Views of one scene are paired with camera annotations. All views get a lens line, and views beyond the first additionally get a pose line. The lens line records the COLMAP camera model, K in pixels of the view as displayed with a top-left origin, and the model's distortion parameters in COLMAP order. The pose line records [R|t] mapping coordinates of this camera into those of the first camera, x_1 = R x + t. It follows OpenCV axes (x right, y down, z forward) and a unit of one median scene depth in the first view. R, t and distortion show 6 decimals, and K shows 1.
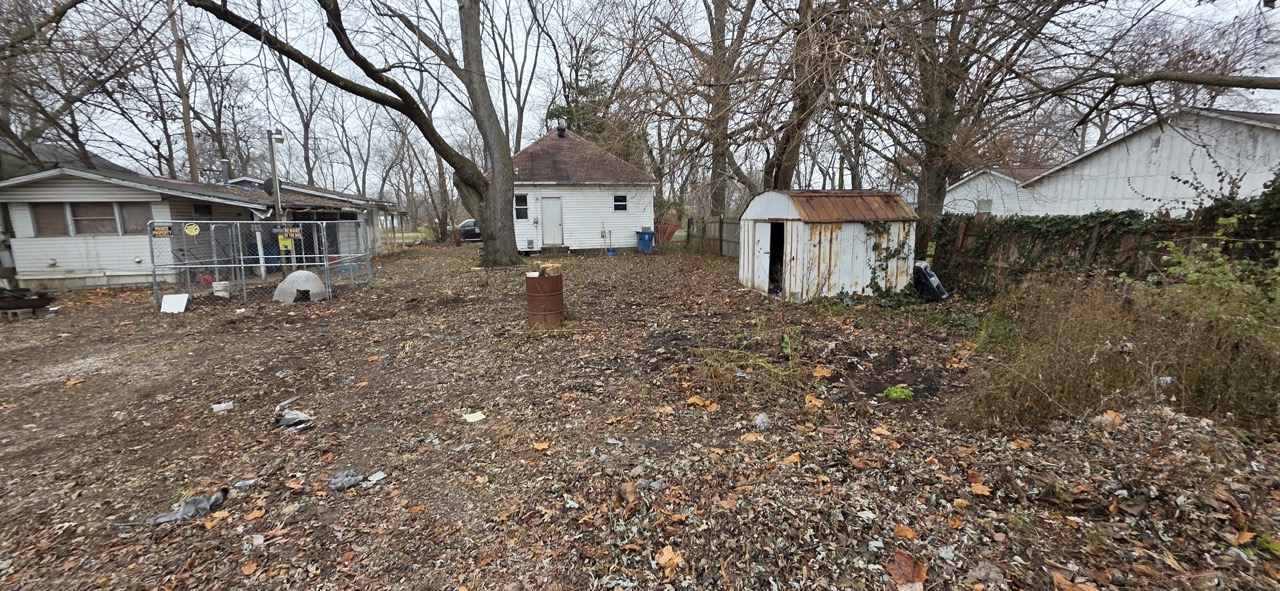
lens RADIAL K [[507.3, 0, 647.8], [0, 507.3, 295.1], [0, 0, 1]] dist [0.003040, 0.000327]
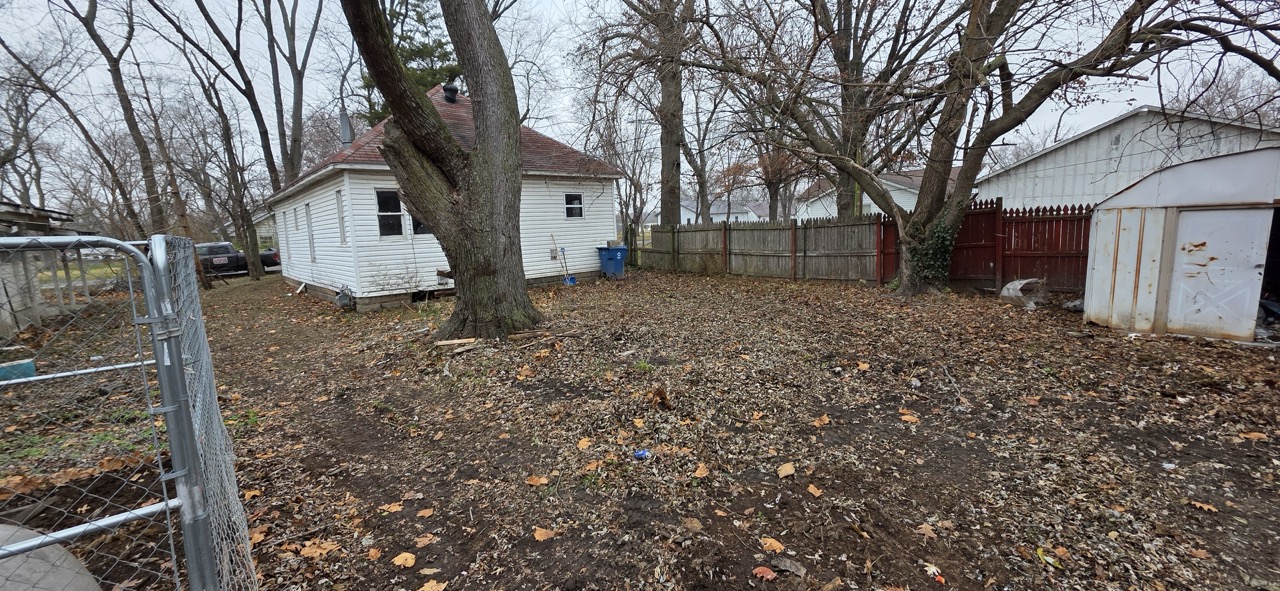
lens RADIAL K [[507.3, 0, 647.8], [0, 507.3, 295.1], [0, 0, 1]] dist [0.003040, 0.000327]
pose [[0.894033, -0.083873, 0.440079, -0.271258], [0.096927, 0.995265, -0.007225, -0.052585], [-0.437389, 0.049115, 0.897930, 0.377477]]
